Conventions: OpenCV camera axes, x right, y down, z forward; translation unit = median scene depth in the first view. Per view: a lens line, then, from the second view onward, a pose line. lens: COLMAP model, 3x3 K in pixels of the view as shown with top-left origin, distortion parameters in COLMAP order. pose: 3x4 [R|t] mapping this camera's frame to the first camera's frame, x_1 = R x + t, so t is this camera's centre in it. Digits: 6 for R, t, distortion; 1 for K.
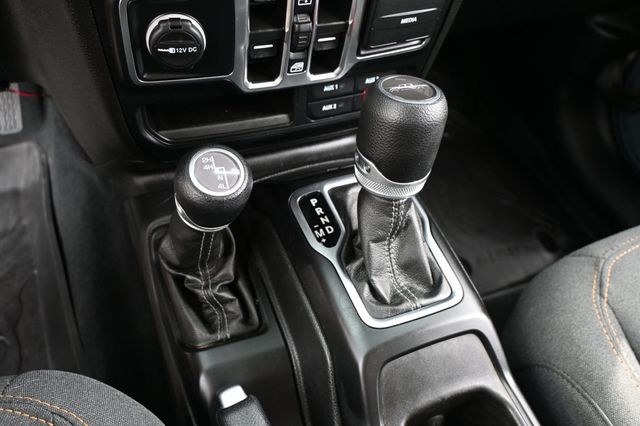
lens RADIAL K [[530.7, 0, 316.2], [0, 530.7, 209.0], [0, 0, 1]] dist [0.001990, -0.021632]
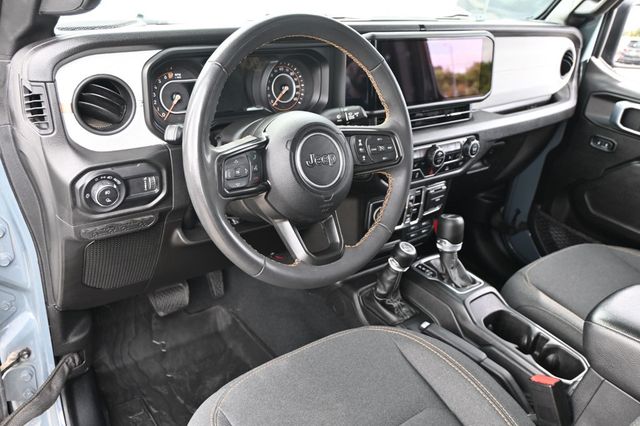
lens RADIAL K [[530.7, 0, 322.4], [0, 530.7, 208.2], [0, 0, 1]] dist [0.001990, -0.021632]
pose [[0.963258, -0.155693, 0.218848, -1.145051], [0.228765, 0.902535, -0.364825, 0.655843], [-0.140717, 0.401485, 0.904991, -1.664767]]
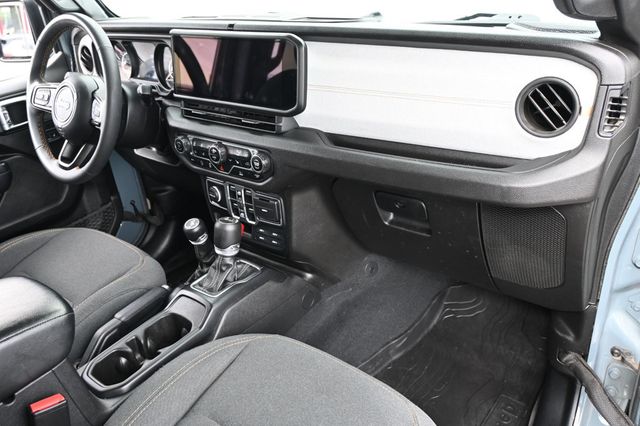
lens RADIAL K [[530.7, 0, 320.6], [0, 530.7, 211.5], [0, 0, 1]] dist [0.001990, -0.021632]
pose [[0.441936, 0.224329, -0.868544, 2.799018], [-0.585035, 0.806056, -0.089490, -0.270143], [0.680020, 0.547677, 0.487466, -0.203978]]
